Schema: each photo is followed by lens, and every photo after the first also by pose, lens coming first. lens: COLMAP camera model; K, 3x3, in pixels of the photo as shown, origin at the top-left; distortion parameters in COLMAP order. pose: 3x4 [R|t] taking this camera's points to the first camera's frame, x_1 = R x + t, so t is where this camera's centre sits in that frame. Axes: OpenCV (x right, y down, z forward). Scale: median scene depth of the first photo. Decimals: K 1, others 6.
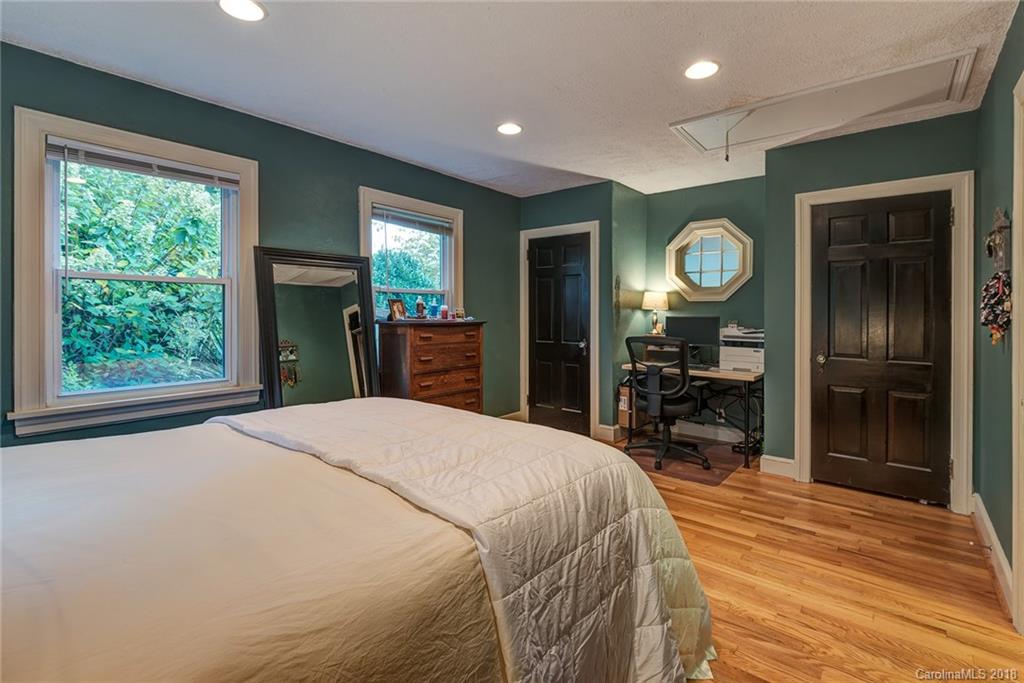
lens RADIAL K [[471.5, 0, 509.4], [0, 471.5, 311.0], [0, 0, 1]] dist [0.000644, -0.000129]
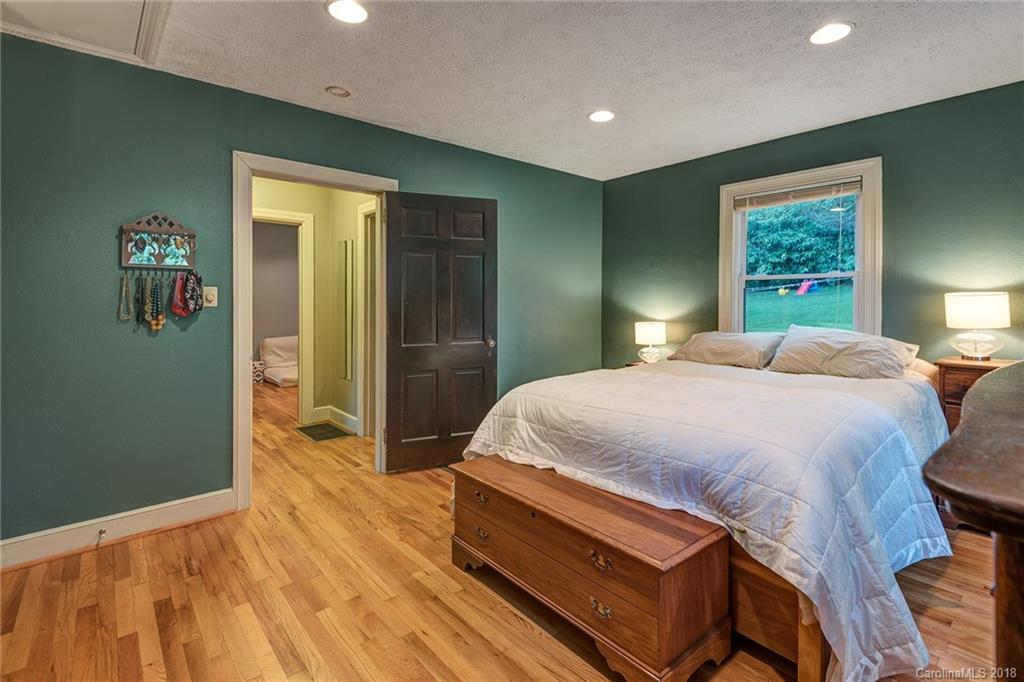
lens RADIAL K [[462.1, 0, 513.3], [0, 462.1, 302.0], [0, 0, 1]] dist [-0.000575, -0.000103]
pose [[-0.986797, -0.005082, 0.161881, -0.005181], [-0.004062, 0.999970, 0.006636, 0.000341], [-0.161910, 0.005891, -0.986788, 1.375696]]
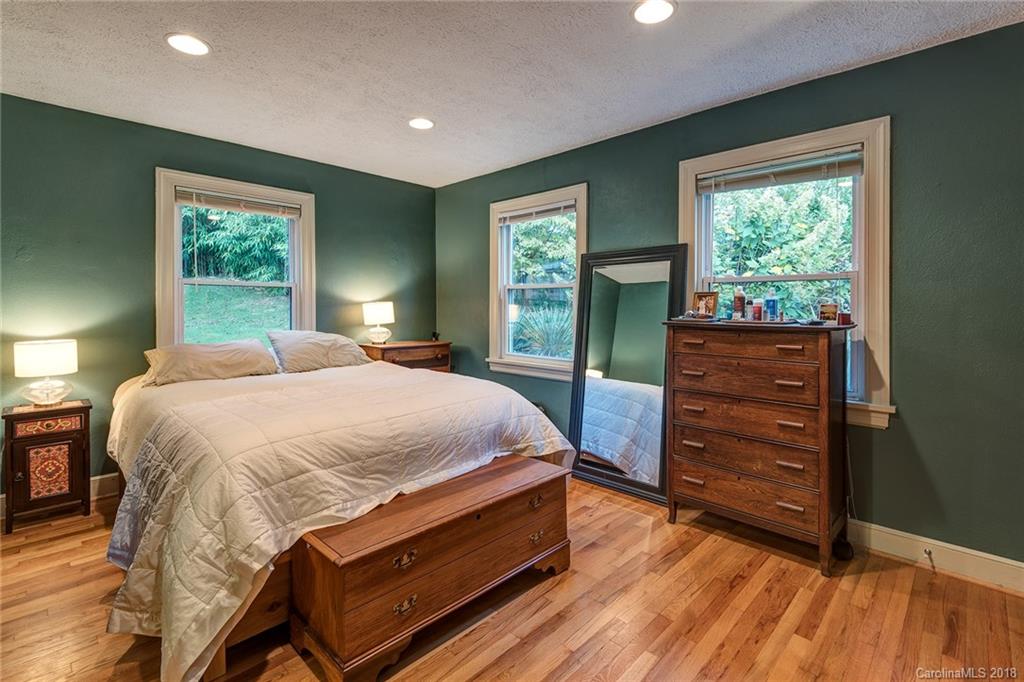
lens RADIAL K [[471.5, 0, 509.4], [0, 471.5, 310.5], [0, 0, 1]] dist [0.000644, -0.000129]
pose [[-0.092726, 0.002357, -0.995689, 0.657543], [-0.004358, 0.999987, 0.002773, 0.004473], [0.995682, 0.004596, -0.092714, 0.897274]]
